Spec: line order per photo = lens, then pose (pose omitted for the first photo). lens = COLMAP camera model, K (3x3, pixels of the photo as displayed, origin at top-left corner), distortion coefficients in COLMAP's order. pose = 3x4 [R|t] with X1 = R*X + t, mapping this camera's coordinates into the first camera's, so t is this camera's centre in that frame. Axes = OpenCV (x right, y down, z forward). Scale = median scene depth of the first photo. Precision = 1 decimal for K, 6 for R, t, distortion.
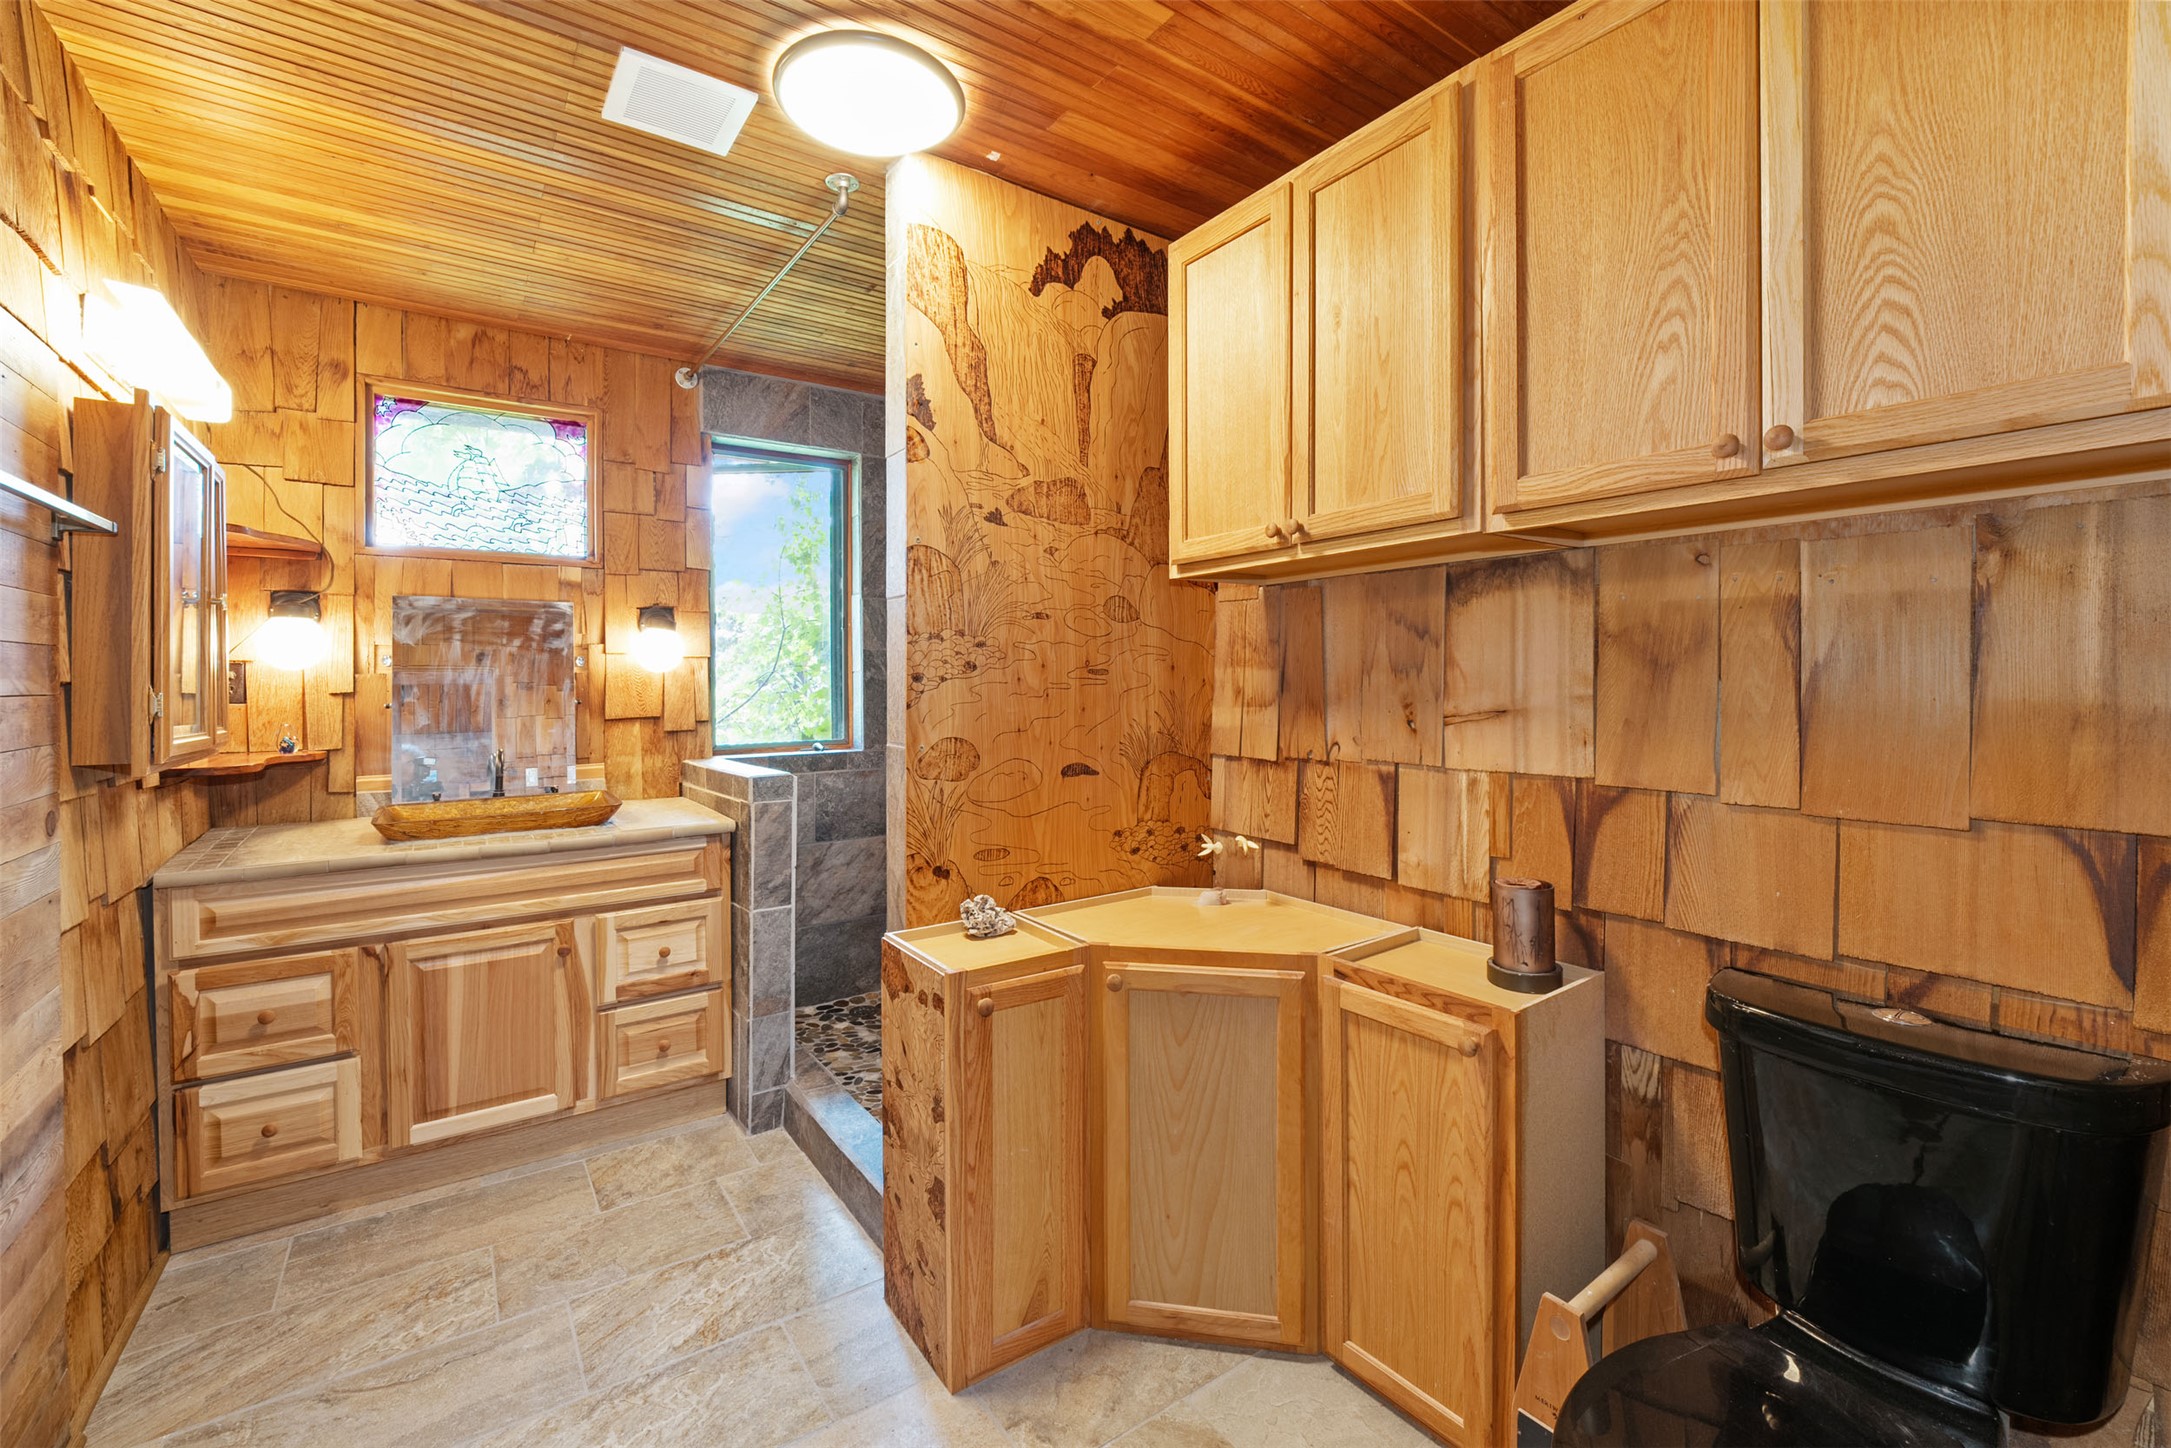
lens RADIAL K [[897.1, 0, 1061.6], [0, 897.1, 677.4], [0, 0, 1]] dist [-0.016832, -0.000148]
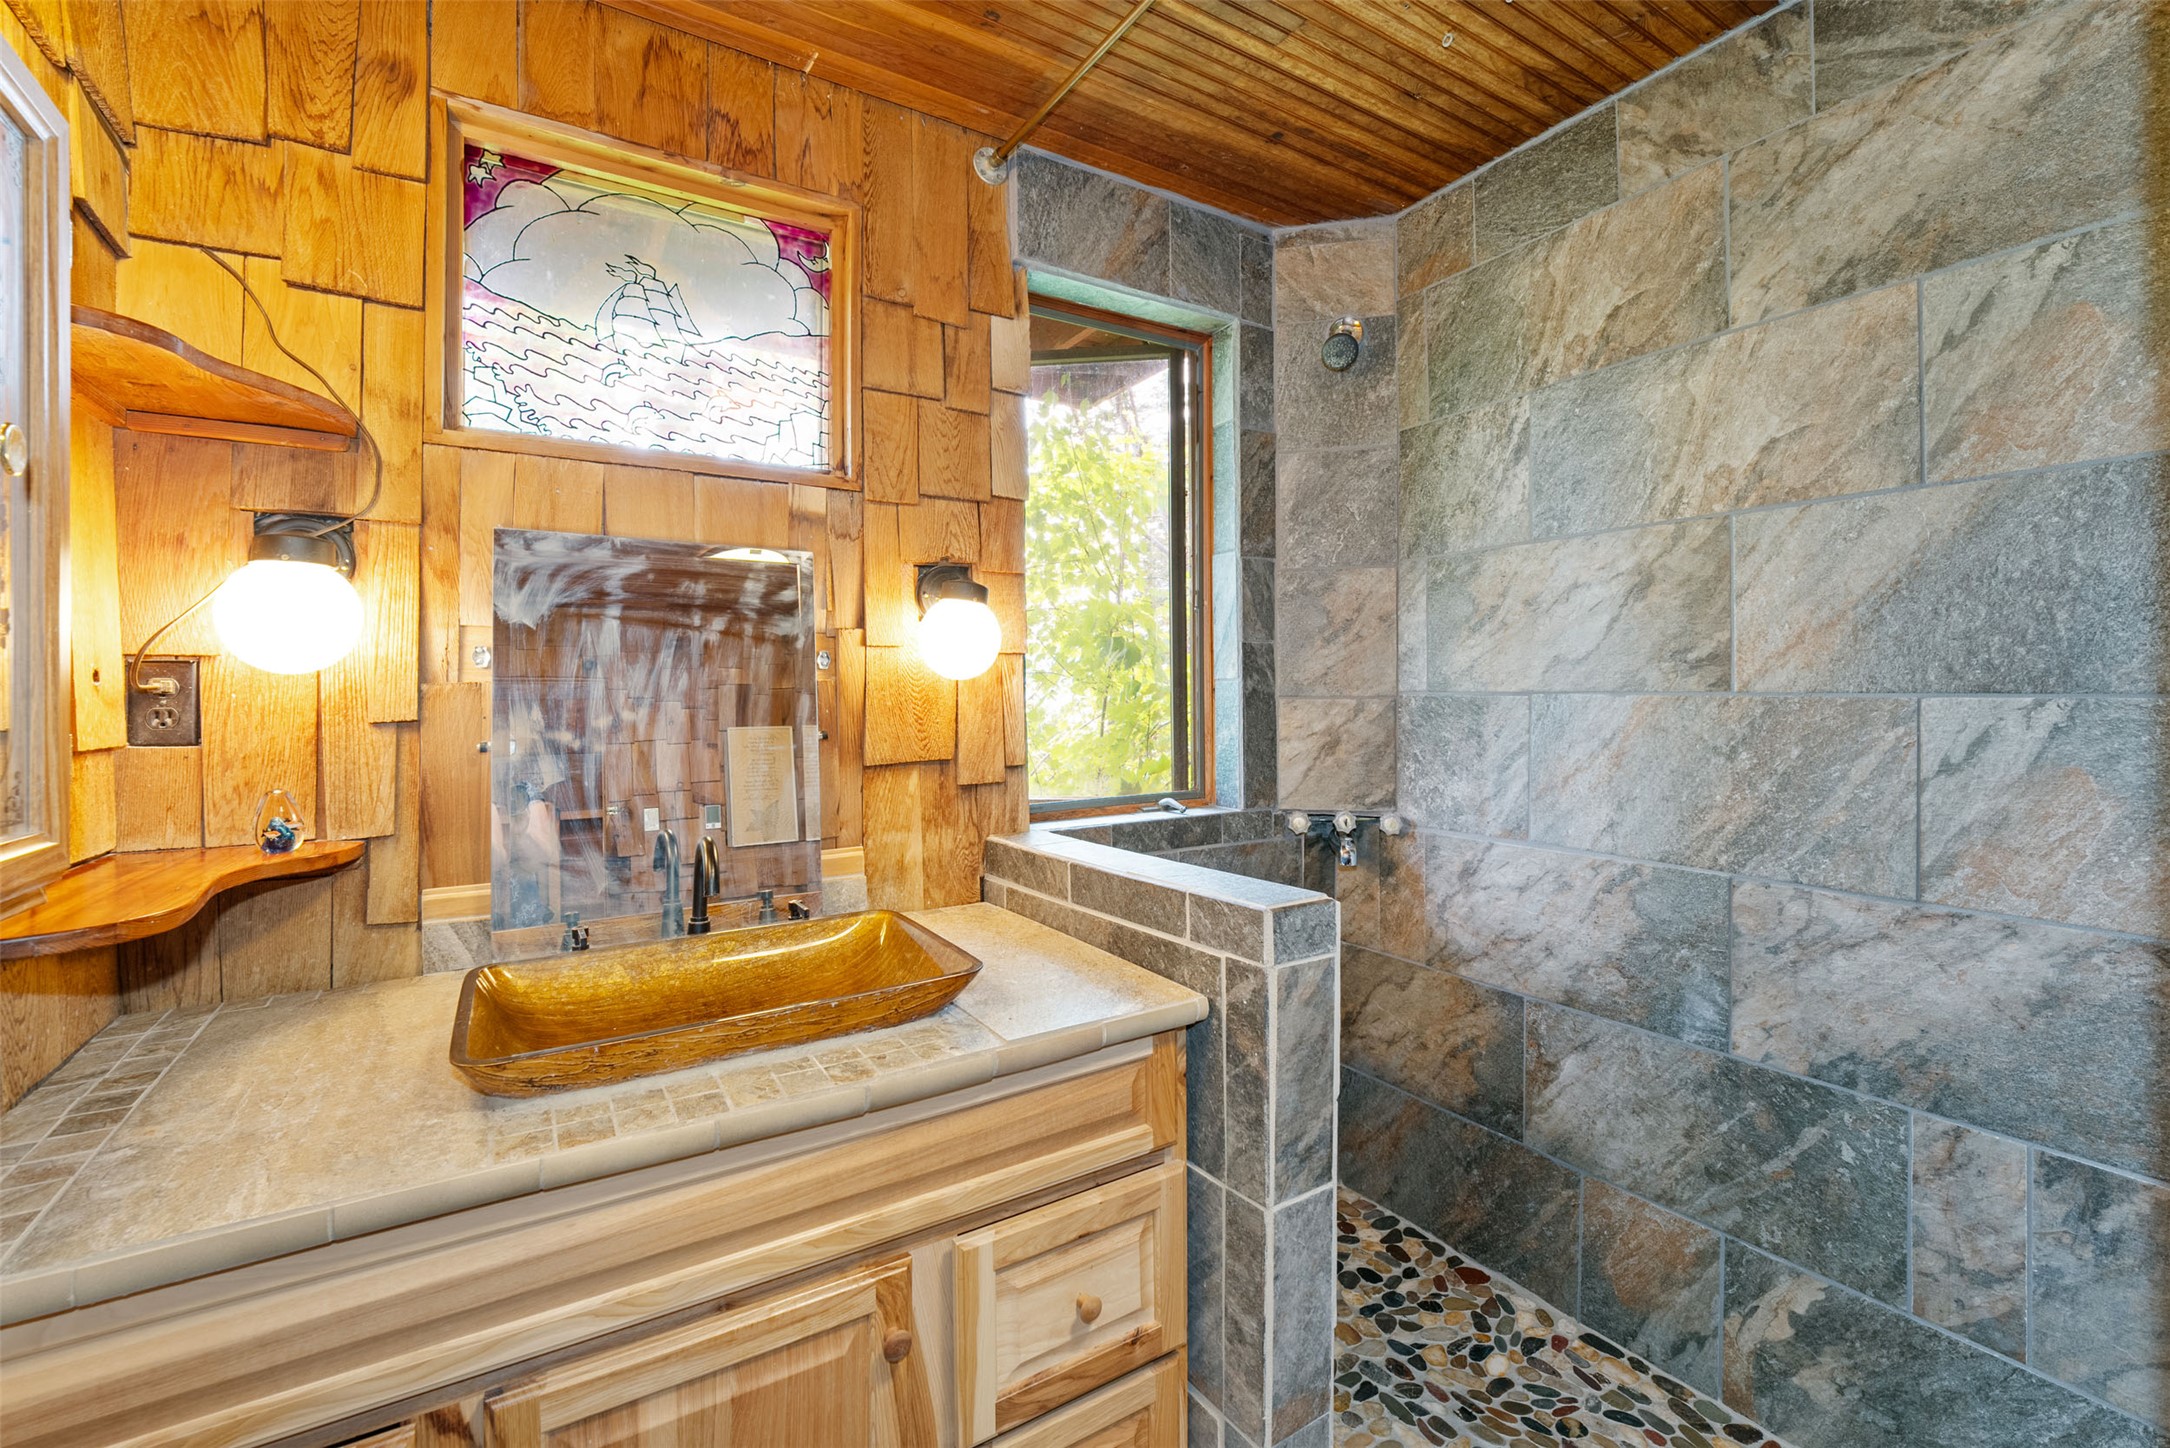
lens RADIAL K [[908.7, 0, 1073.3], [0, 908.7, 674.1], [0, 0, 1]] dist [-0.015317, 0.000816]
pose [[0.998394, -0.003119, -0.056559, -0.408899], [0.002173, 0.999857, -0.016782, 0.000376], [0.056603, 0.016632, 0.998258, 0.524210]]
